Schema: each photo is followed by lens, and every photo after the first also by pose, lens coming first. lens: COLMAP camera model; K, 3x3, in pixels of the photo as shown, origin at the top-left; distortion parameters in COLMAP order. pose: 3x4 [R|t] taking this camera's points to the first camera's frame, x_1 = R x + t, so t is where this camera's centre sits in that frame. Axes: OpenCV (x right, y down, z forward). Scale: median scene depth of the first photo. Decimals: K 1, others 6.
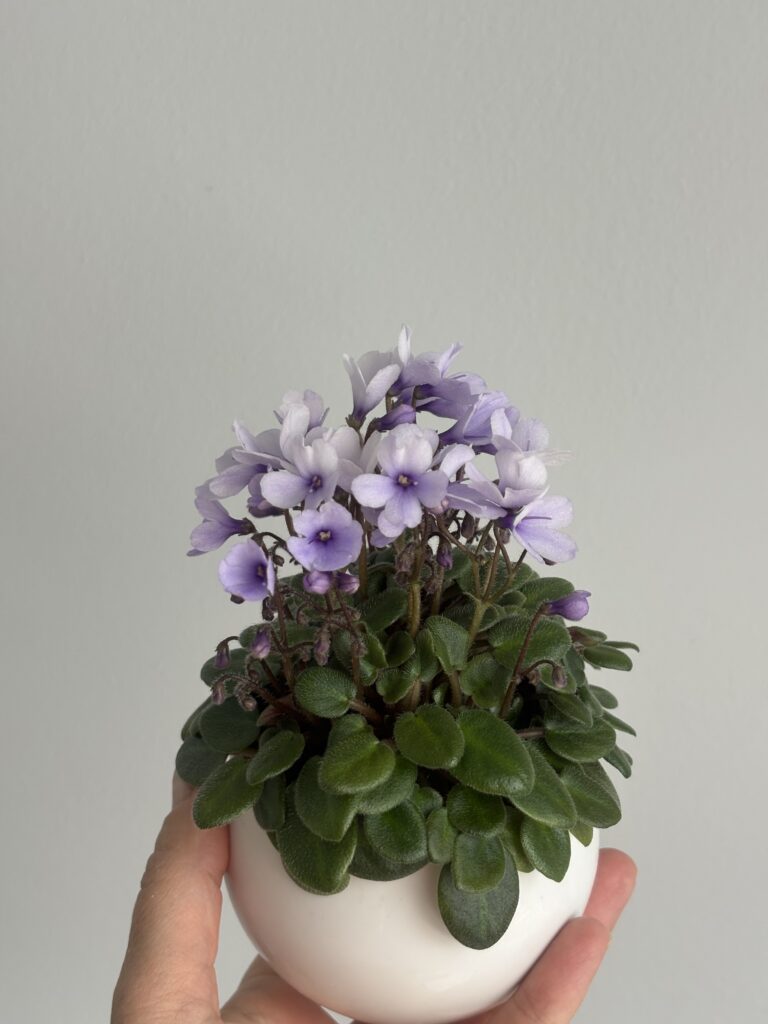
lens RADIAL K [[1461.1, 0, 384.0], [0, 1461.1, 512.0], [0, 0, 1]] dist [-0.030112, -0.073178]
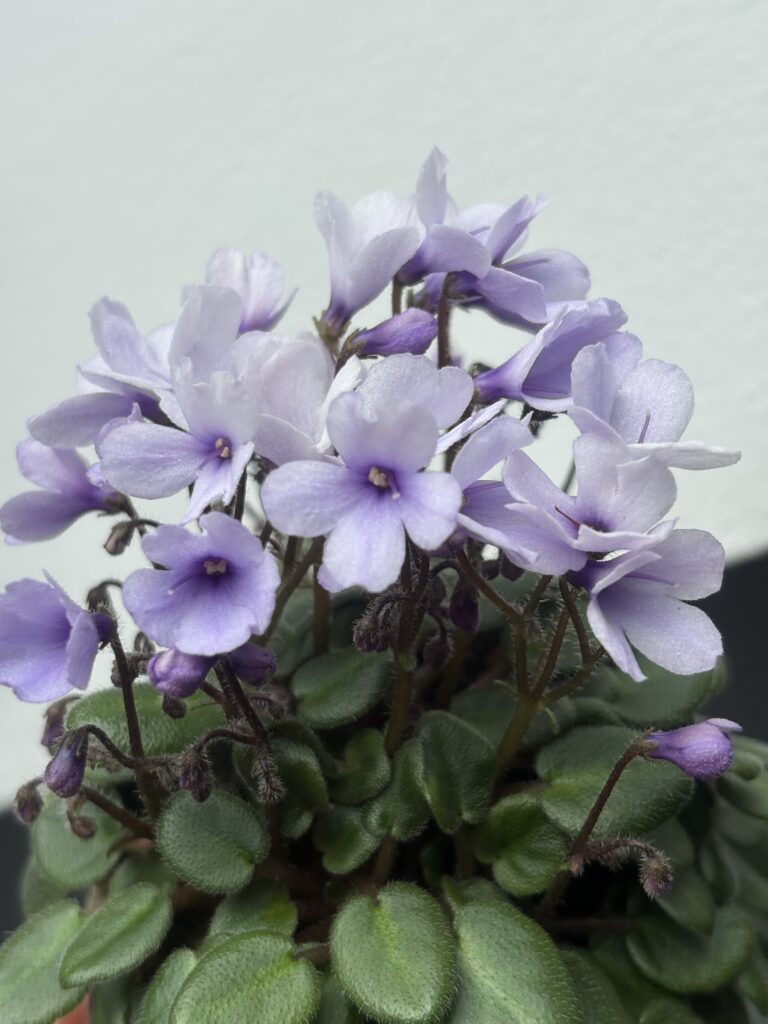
lens RADIAL K [[1461.1, 0, 384.0], [0, 1461.1, 512.0], [0, 0, 1]] dist [-0.030112, -0.073178]
pose [[0.991089, 0.107003, -0.079326, 0.052326], [-0.097085, 0.988039, 0.119802, -0.065308], [0.091197, -0.111033, 0.989624, 0.498252]]
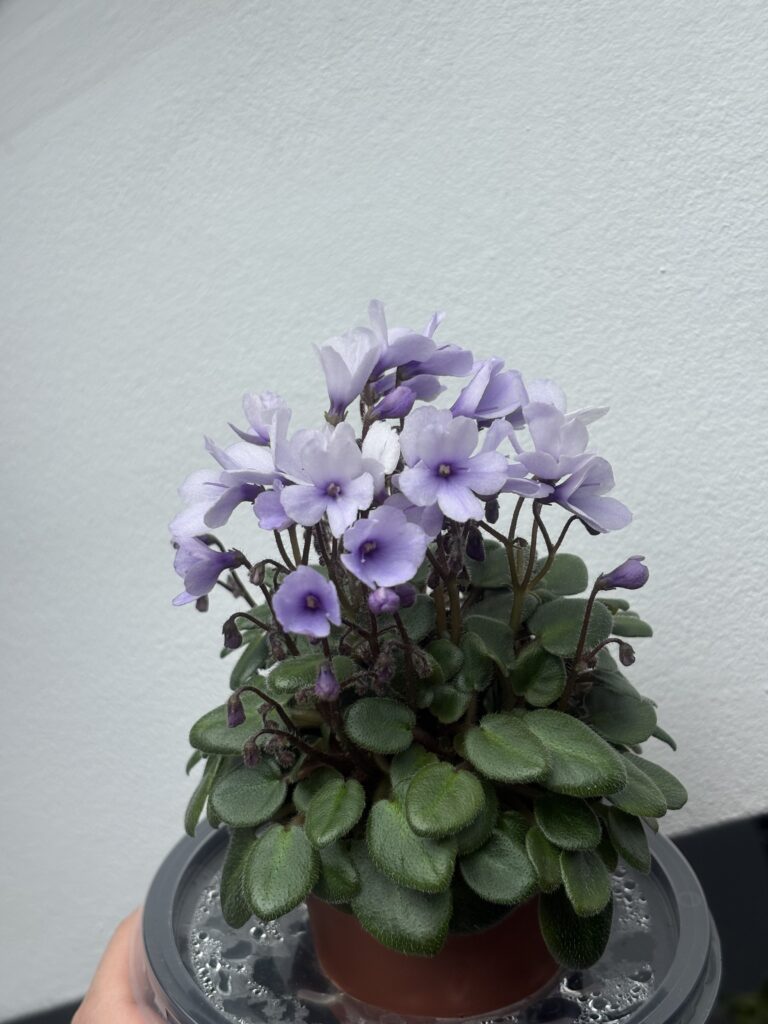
lens RADIAL K [[1461.1, 0, 384.0], [0, 1461.1, 512.0], [0, 0, 1]] dist [-0.030112, -0.073178]
pose [[0.952976, -0.184496, 0.240410, -0.228536], [0.184371, 0.982582, 0.023218, -0.022320], [-0.240507, 0.022198, 0.970394, 0.148178]]
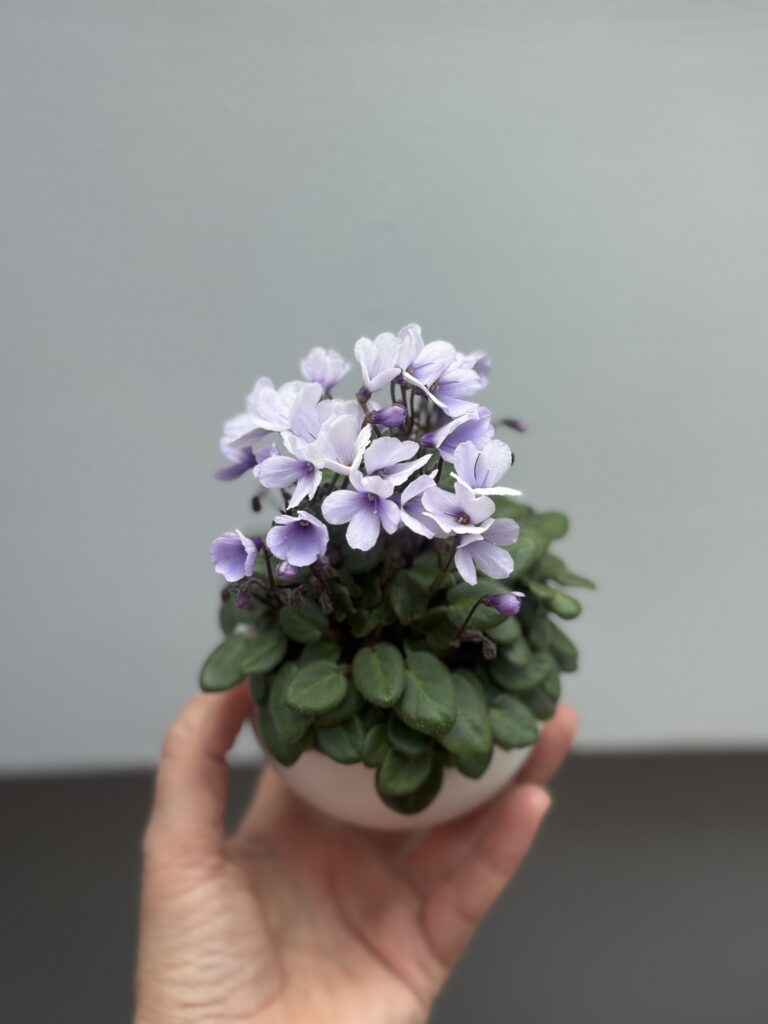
lens RADIAL K [[1461.1, 0, 384.0], [0, 1461.1, 512.0], [0, 0, 1]] dist [-0.030112, -0.073178]
pose [[0.973807, 0.183070, -0.134854, 0.177022], [-0.113556, 0.905395, 0.409103, -0.475442], [0.196991, -0.383074, 0.902468, -0.064612]]
